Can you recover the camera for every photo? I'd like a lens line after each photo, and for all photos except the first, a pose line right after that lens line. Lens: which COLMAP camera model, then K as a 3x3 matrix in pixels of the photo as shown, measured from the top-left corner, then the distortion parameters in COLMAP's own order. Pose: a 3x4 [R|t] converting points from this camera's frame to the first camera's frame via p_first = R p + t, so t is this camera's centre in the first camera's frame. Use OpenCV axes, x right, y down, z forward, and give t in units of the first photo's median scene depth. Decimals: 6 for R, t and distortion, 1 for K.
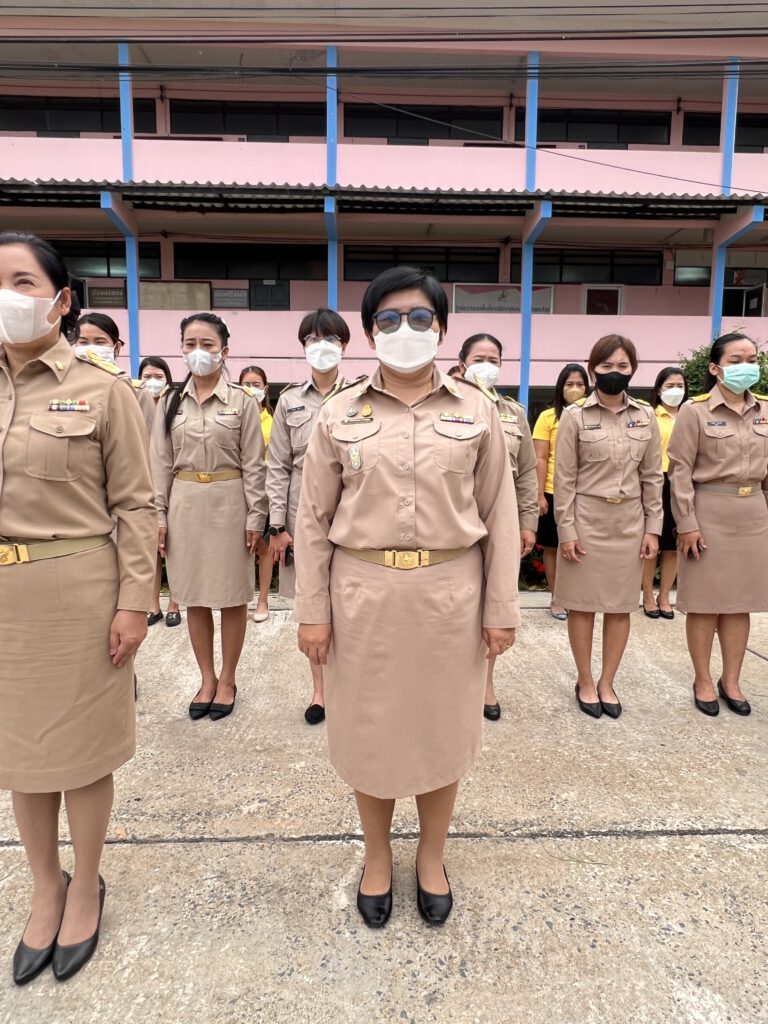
lens RADIAL K [[702.4, 0, 386.3], [0, 702.4, 505.8], [0, 0, 1]] dist [0.001285, 0.002517]
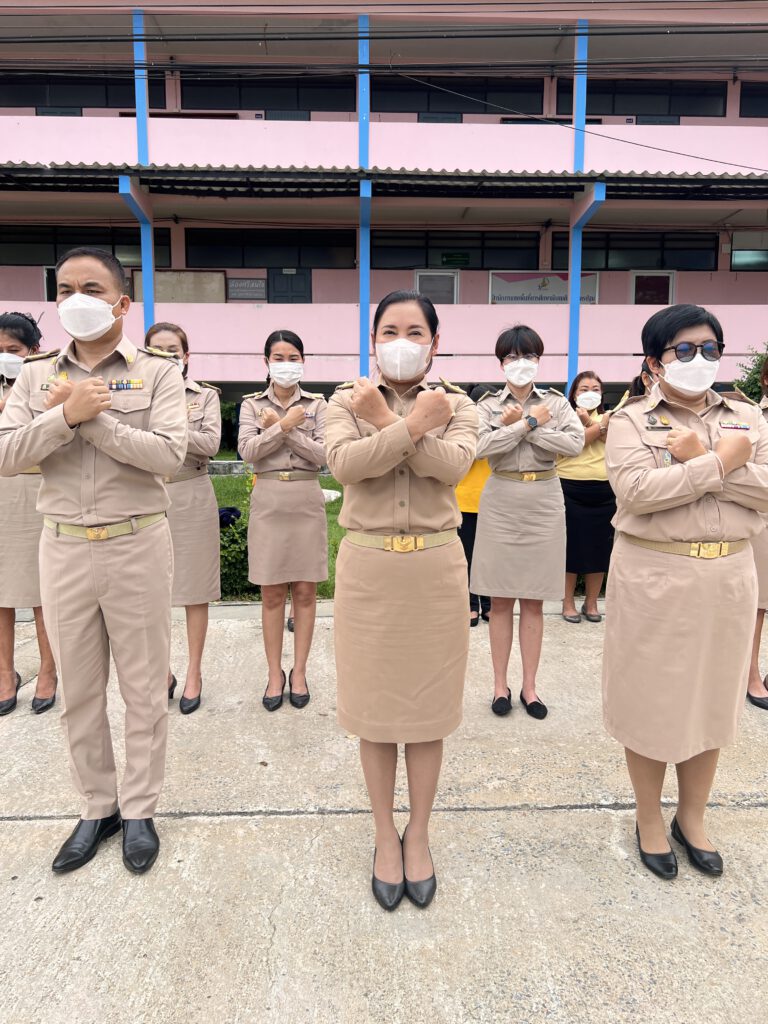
lens RADIAL K [[777.8, 0, 382.6], [0, 777.8, 520.0], [0, 0, 1]] dist [0.051171, -0.051547]
pose [[0.999963, -0.008336, 0.002065, -0.062447], [0.008318, 0.999931, 0.008235, 0.000741], [-0.002134, -0.008218, 0.999964, -0.038239]]
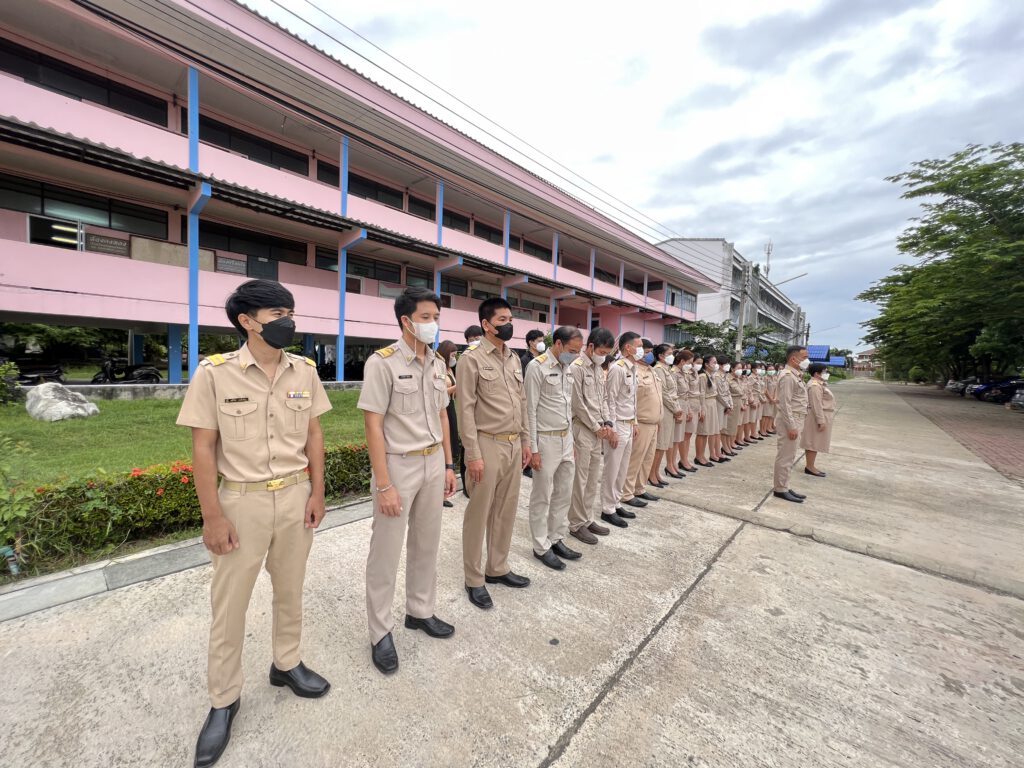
lens RADIAL K [[414.1, 0, 507.6], [0, 414.1, 386.9], [0, 0, 1]] dist [-0.006365, 0.001901]
pose [[0.689402, -0.027561, 0.723854, -0.558944], [0.047161, 0.998864, -0.006885, -0.030741], [-0.722842, 0.038885, 0.689919, 0.065549]]
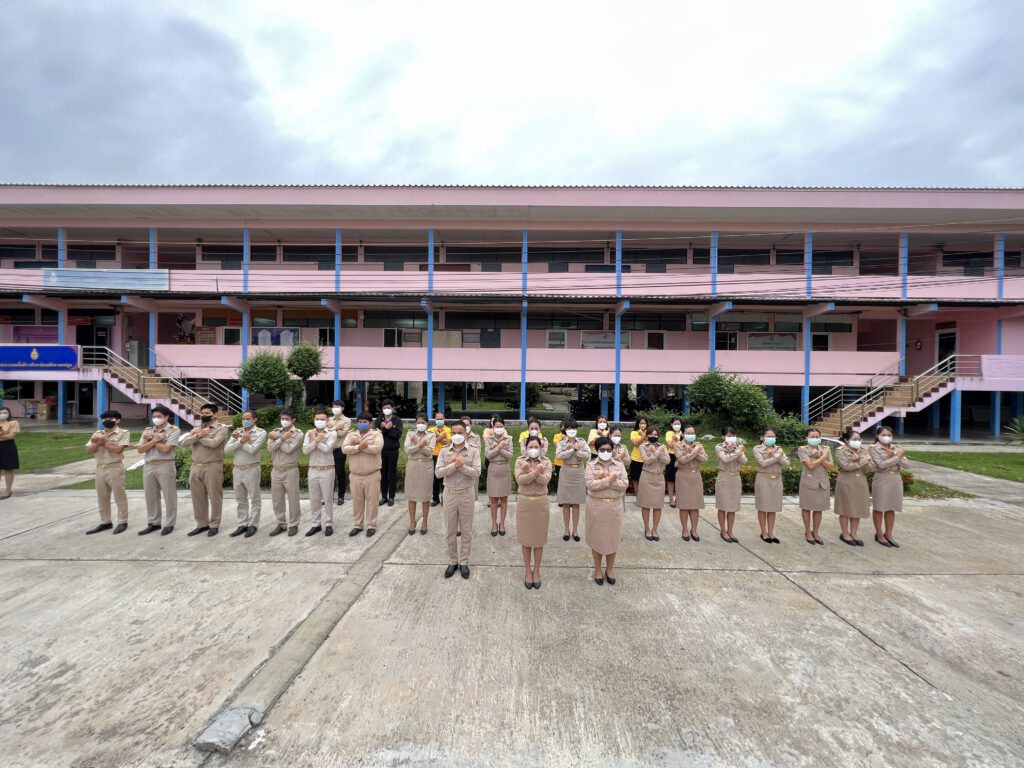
lens RADIAL K [[414.7, 0, 507.2], [0, 414.7, 381.0], [0, 0, 1]] dist [-0.000634, -0.000311]
pose [[0.998364, 0.002569, -0.057119, -0.060268], [-0.008566, 0.994435, -0.105001, -0.053178], [0.056531, 0.105318, 0.992830, -0.237232]]
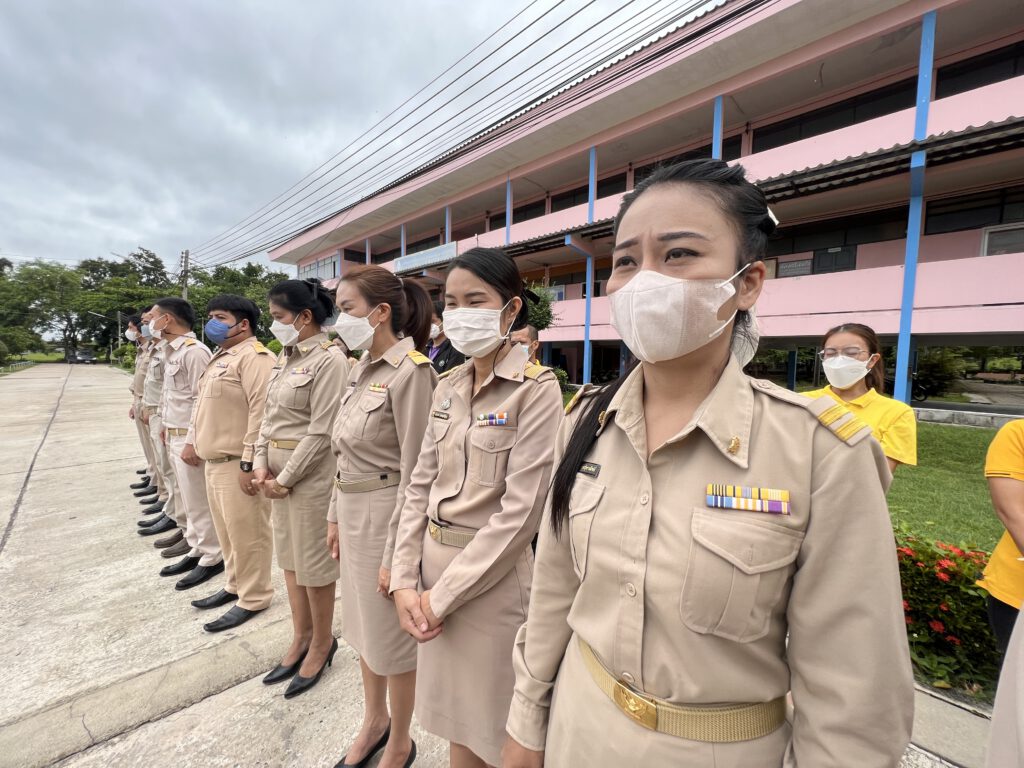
lens RADIAL K [[414.1, 0, 509.4], [0, 414.1, 386.9], [0, 0, 1]] dist [-0.006365, 0.001901]
pose [[0.689976, 0.053464, -0.721855, -0.039251], [-0.091873, 0.995671, -0.014071, -0.036618], [0.717978, 0.076028, 0.691901, 0.182905]]
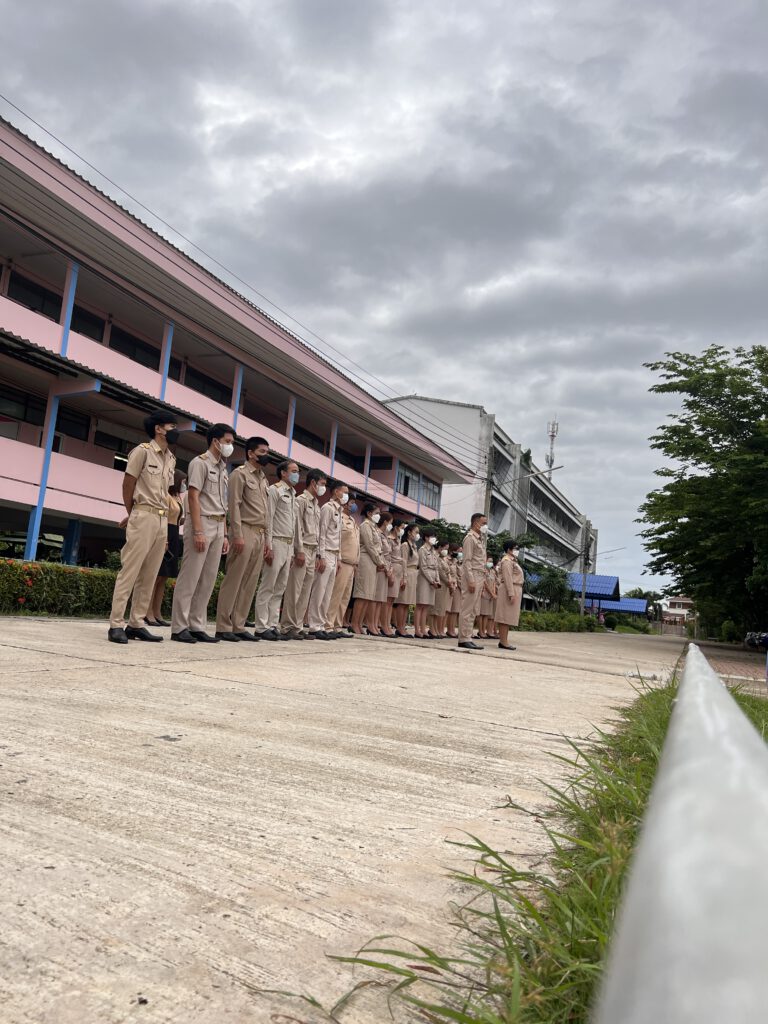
lens RADIAL K [[777.8, 0, 375.4], [0, 777.8, 521.5], [0, 0, 1]] dist [0.051171, -0.051547]
pose [[0.411892, 0.131716, 0.901663, -0.855971], [0.004321, 0.989204, -0.146478, 0.060799], [-0.911222, 0.064230, 0.406876, -0.086530]]
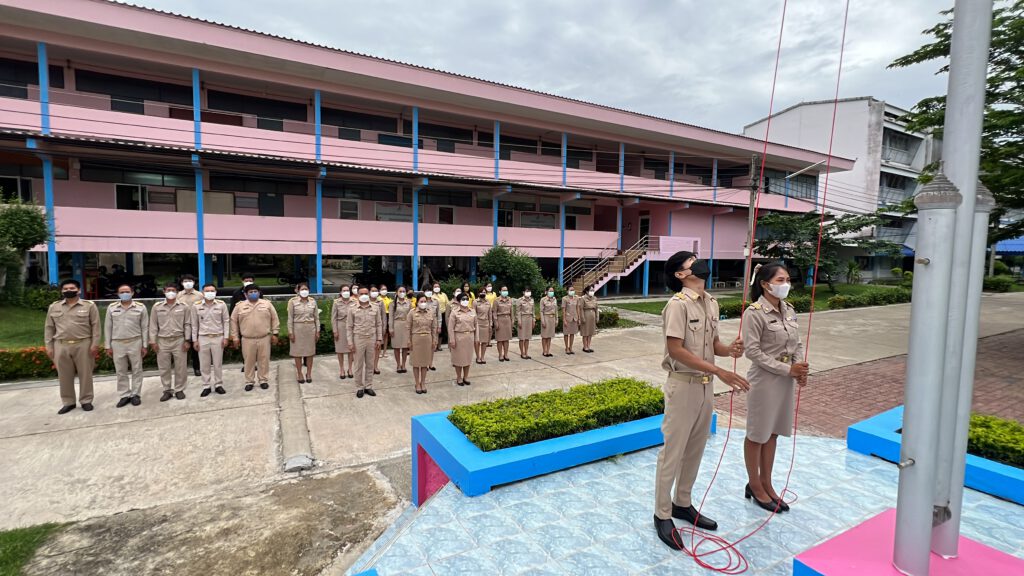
lens RADIAL K [[479.5, 0, 510.2], [0, 479.5, 282.7], [0, 0, 1]] dist [-0.002624, 0.000770]
pose [[0.891411, -0.023208, 0.452600, -0.228343], [0.041638, 0.998658, -0.030798, -0.034593], [-0.451278, 0.046299, 0.891181, -0.468844]]
